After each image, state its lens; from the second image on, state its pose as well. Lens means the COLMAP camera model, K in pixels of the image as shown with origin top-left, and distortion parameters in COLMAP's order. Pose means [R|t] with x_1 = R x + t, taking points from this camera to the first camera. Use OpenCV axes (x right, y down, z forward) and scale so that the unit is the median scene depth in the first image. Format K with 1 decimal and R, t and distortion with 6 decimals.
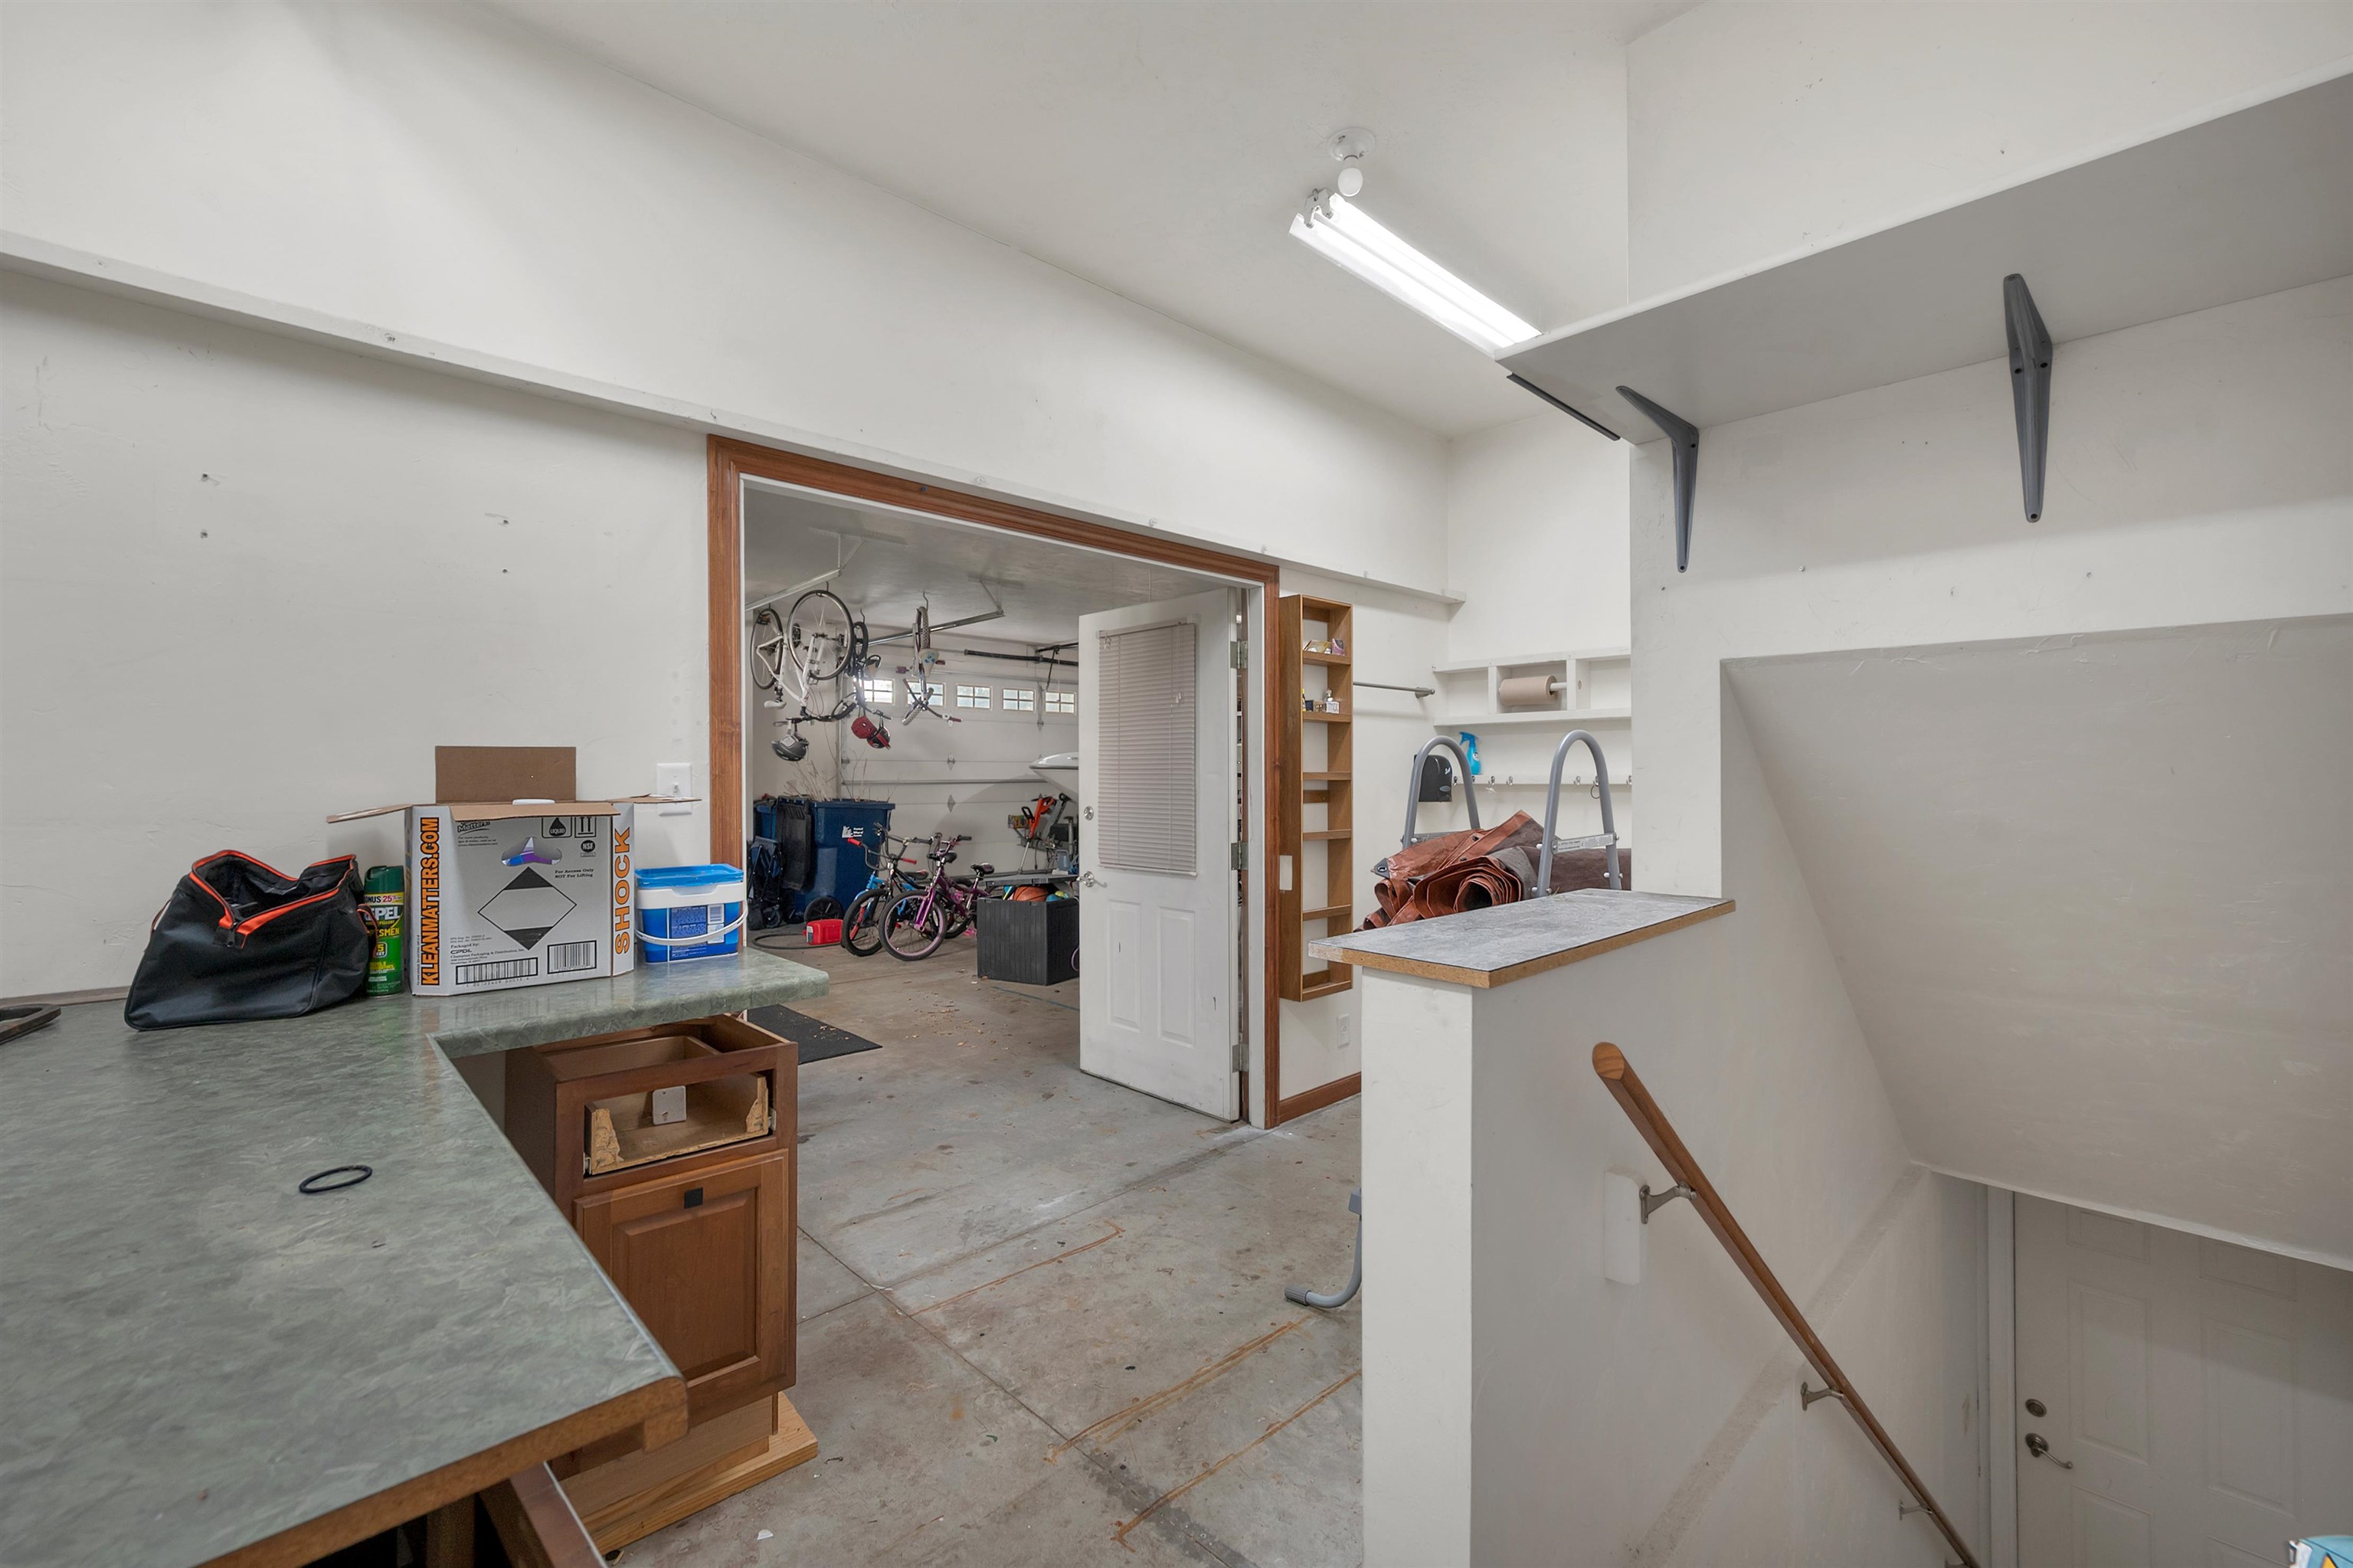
lens RADIAL K [[955.6, 0, 1173.8], [0, 955.6, 776.2], [0, 0, 1]] dist [-0.003154, -0.000332]
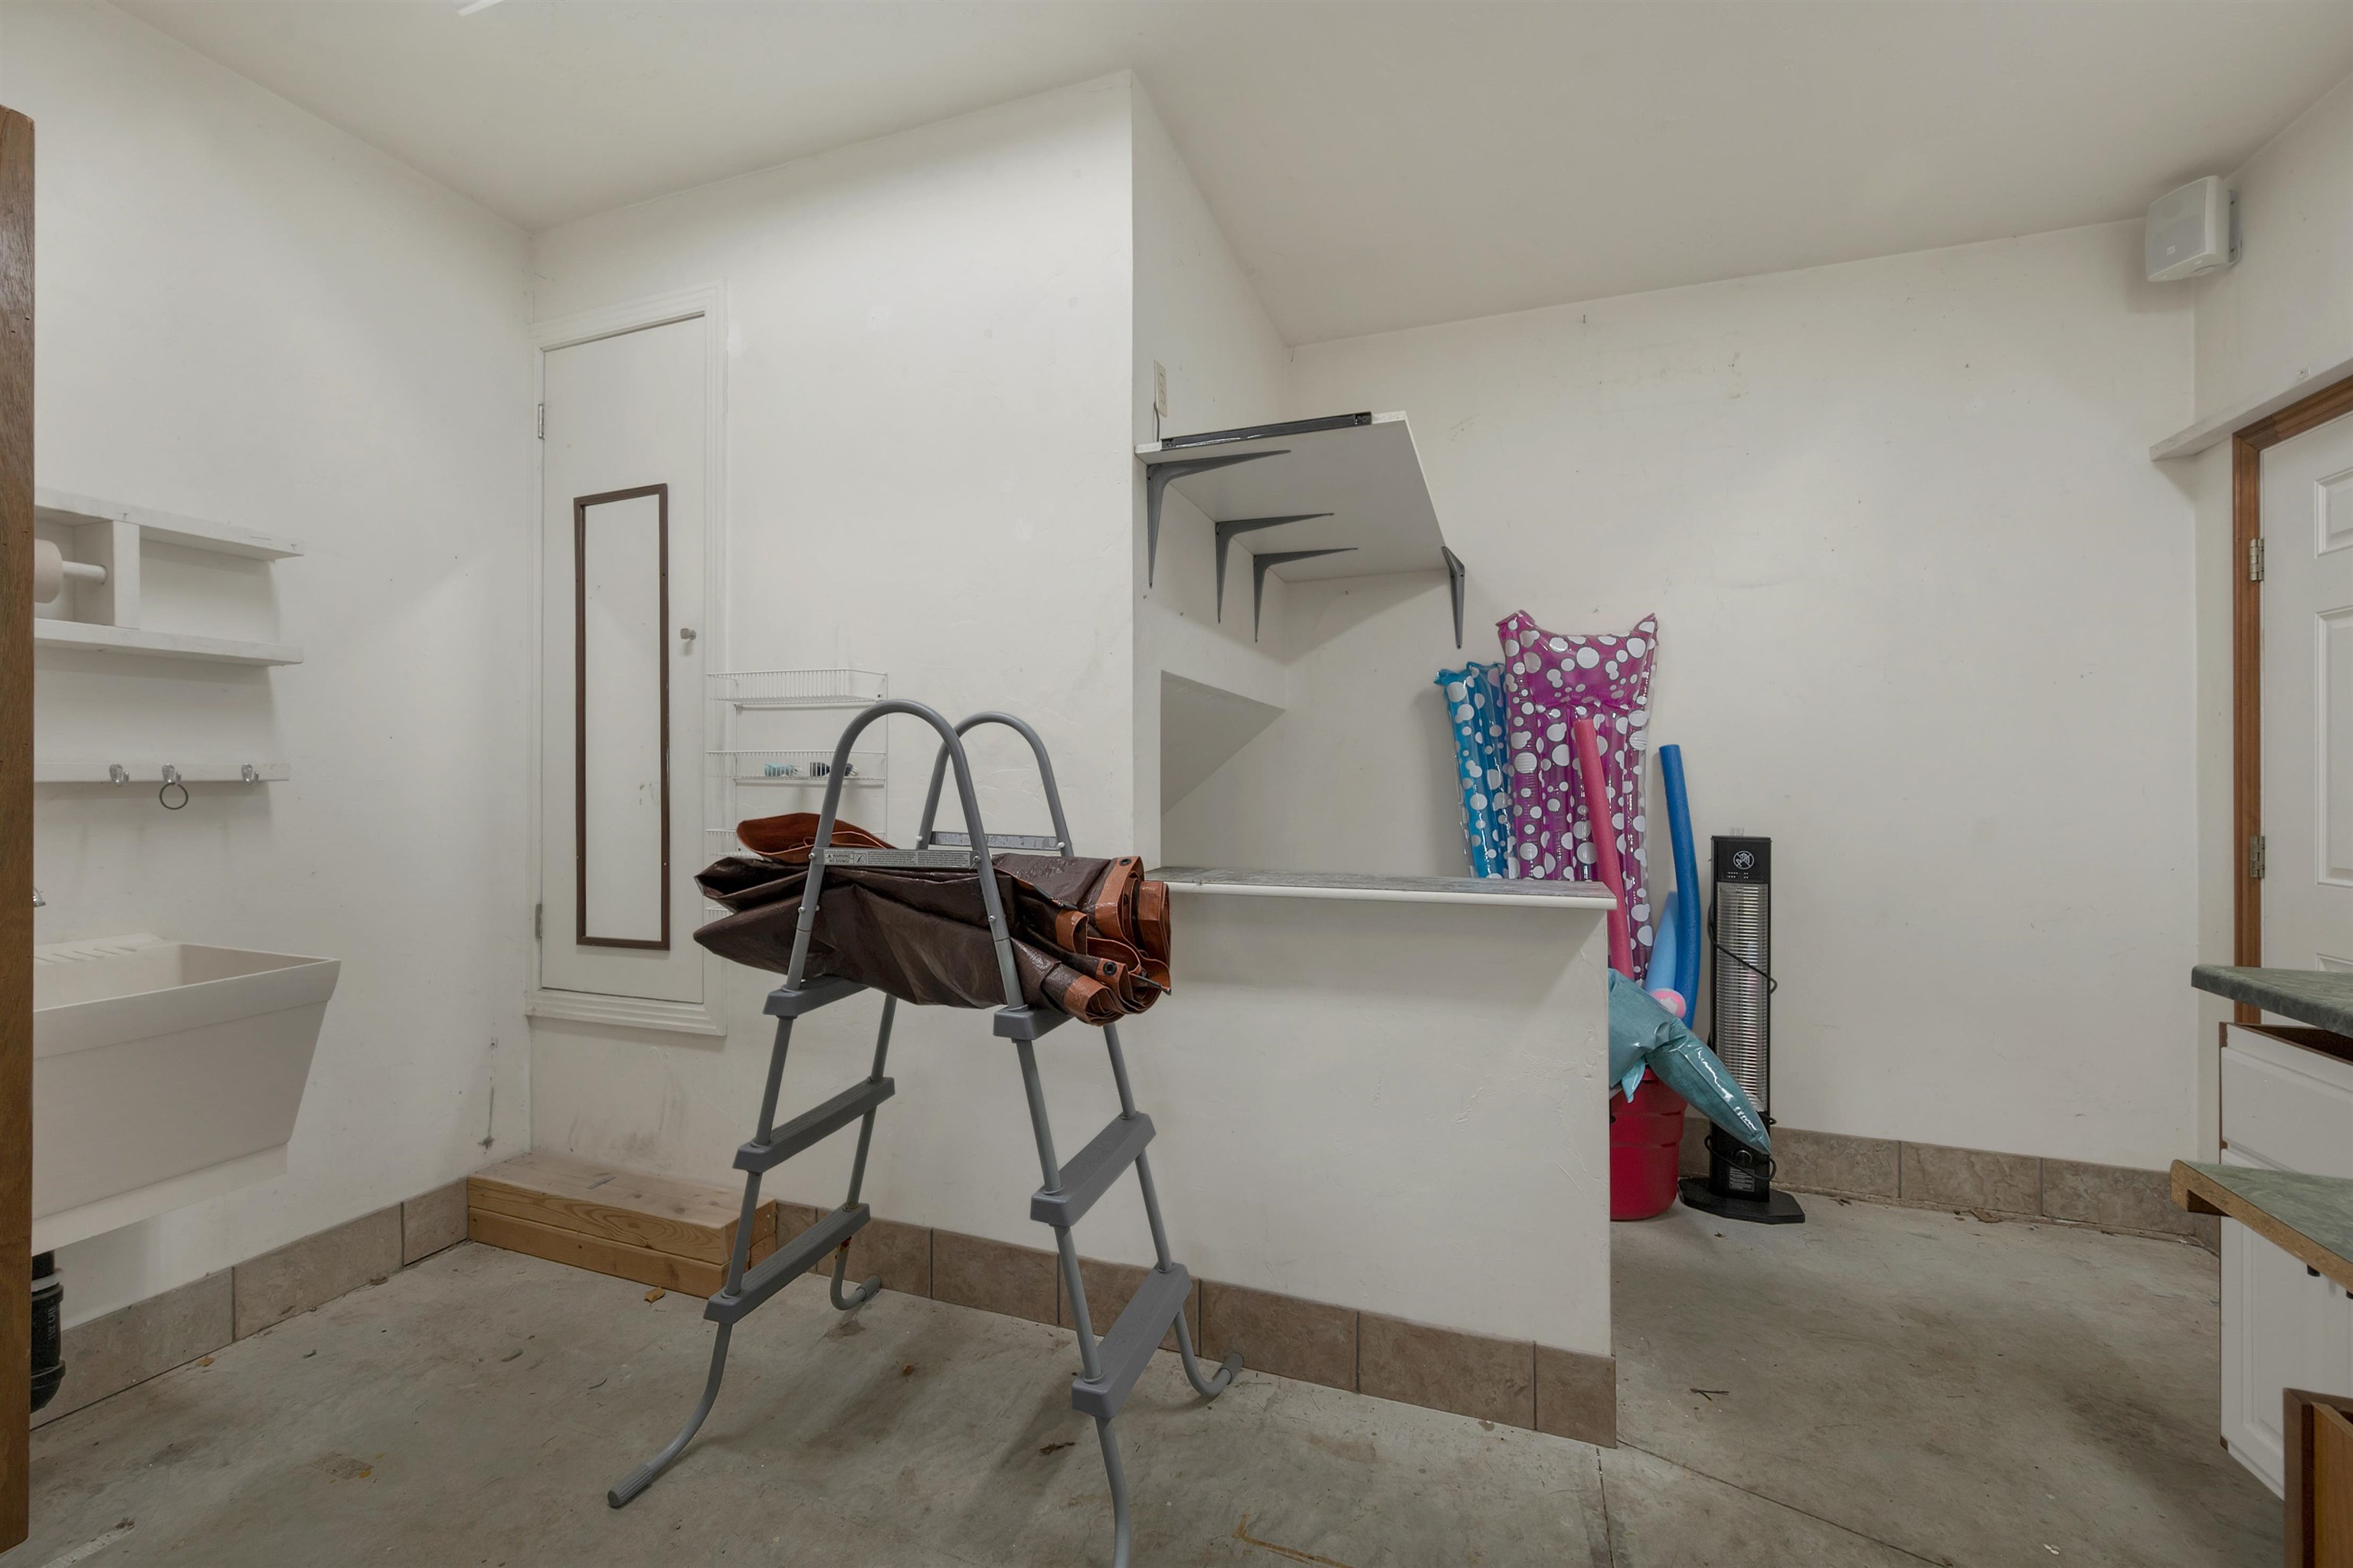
lens RADIAL K [[955.6, 0, 1177.5], [0, 955.6, 776.4], [0, 0, 1]] dist [-0.003154, -0.000332]
pose [[-0.450024, 0.002509, 0.893013, -0.158008], [0.003192, 0.999994, -0.001201, 0.005092], [-0.893011, 0.002310, -0.450029, 0.464340]]
